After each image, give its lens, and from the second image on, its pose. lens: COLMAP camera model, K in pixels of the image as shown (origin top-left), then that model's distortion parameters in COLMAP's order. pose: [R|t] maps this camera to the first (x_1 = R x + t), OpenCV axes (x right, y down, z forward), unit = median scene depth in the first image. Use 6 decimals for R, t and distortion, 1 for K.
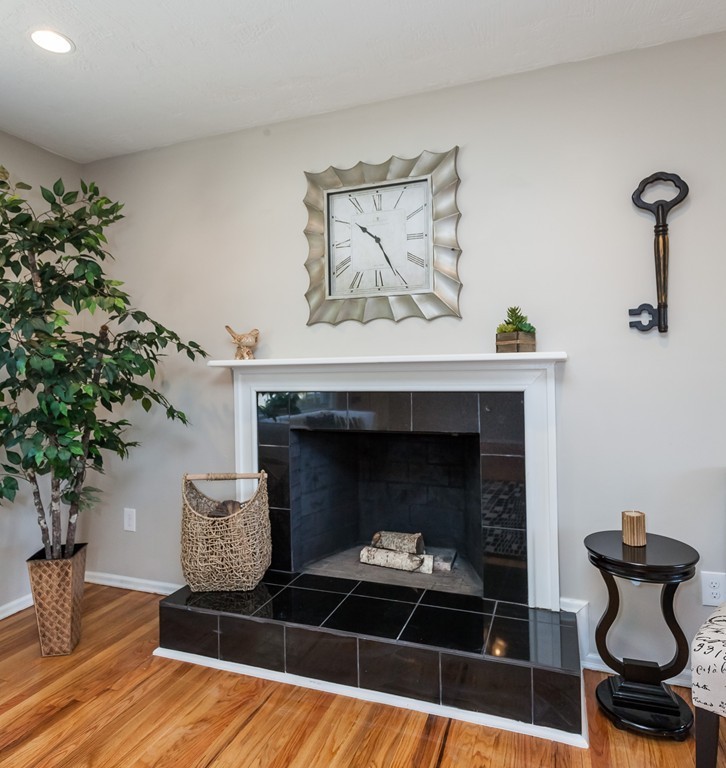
lens RADIAL K [[520.7, 0, 353.8], [0, 520.7, 364.1], [0, 0, 1]] dist [0.001511, 0.005689]
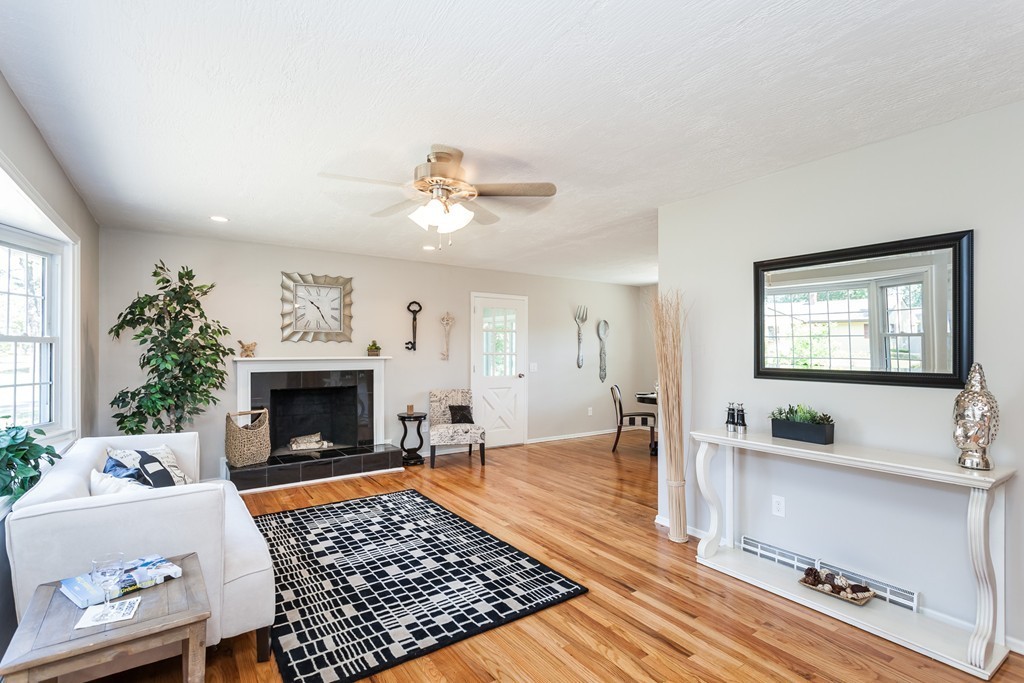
lens RADIAL K [[490.9, 0, 515.7], [0, 490.9, 353.1], [0, 0, 1]] dist [0.000849, 0.000311]
pose [[0.563861, 0.009785, 0.825811, -1.338785], [-0.015944, 0.999872, -0.000962, -0.043882], [-0.825715, -0.012624, 0.563946, -1.056791]]
